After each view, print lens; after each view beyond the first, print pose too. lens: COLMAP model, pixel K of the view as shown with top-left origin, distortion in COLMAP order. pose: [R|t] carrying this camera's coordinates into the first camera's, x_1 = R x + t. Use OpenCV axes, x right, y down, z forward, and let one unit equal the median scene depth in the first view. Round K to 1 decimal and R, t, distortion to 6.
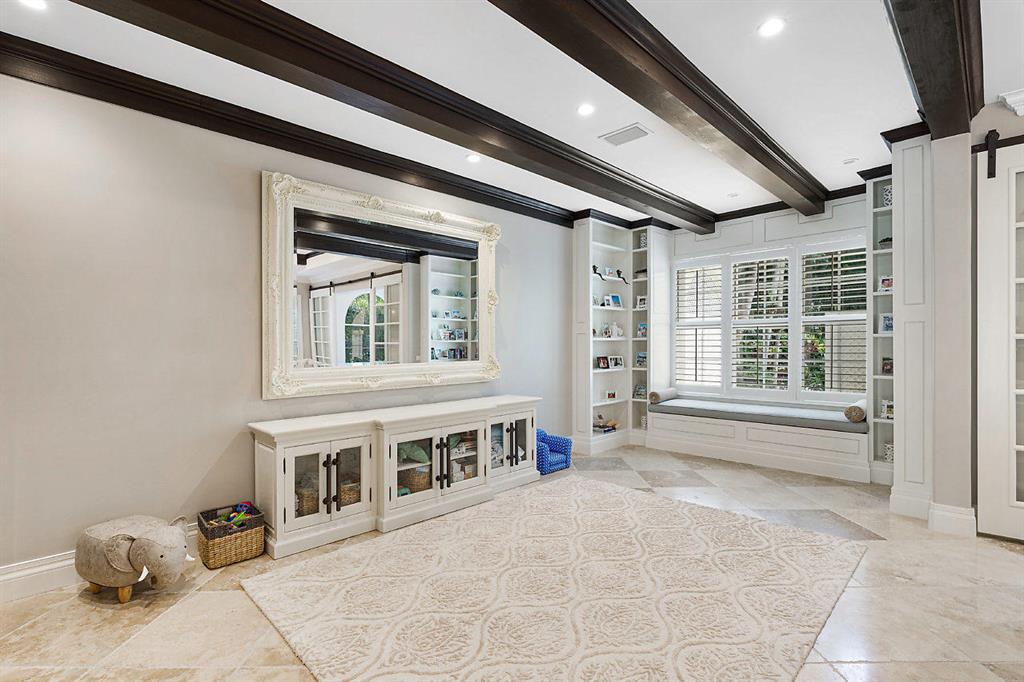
lens RADIAL K [[481.7, 0, 512.1], [0, 481.7, 341.6], [0, 0, 1]] dist [-0.003146, -0.001113]
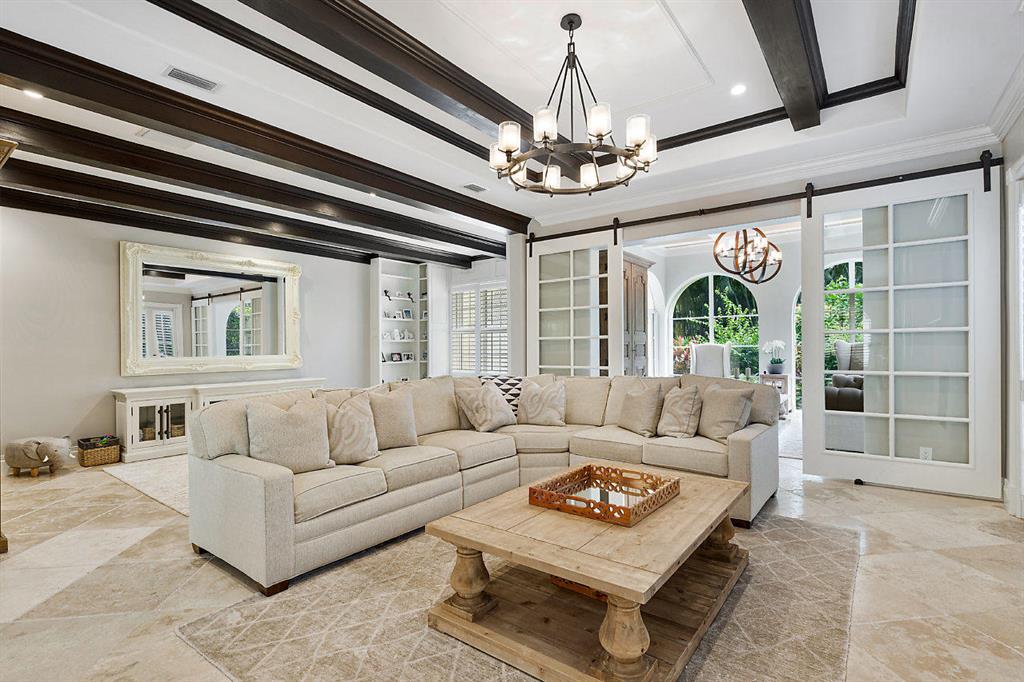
lens RADIAL K [[481.7, 0, 512.4], [0, 481.7, 345.9], [0, 0, 1]] dist [-0.003146, -0.001113]
pose [[0.990061, -0.004270, 0.140573, 0.534067], [0.004014, 0.999990, 0.002100, 0.013922], [-0.140581, -0.001515, 0.990068, -0.761420]]
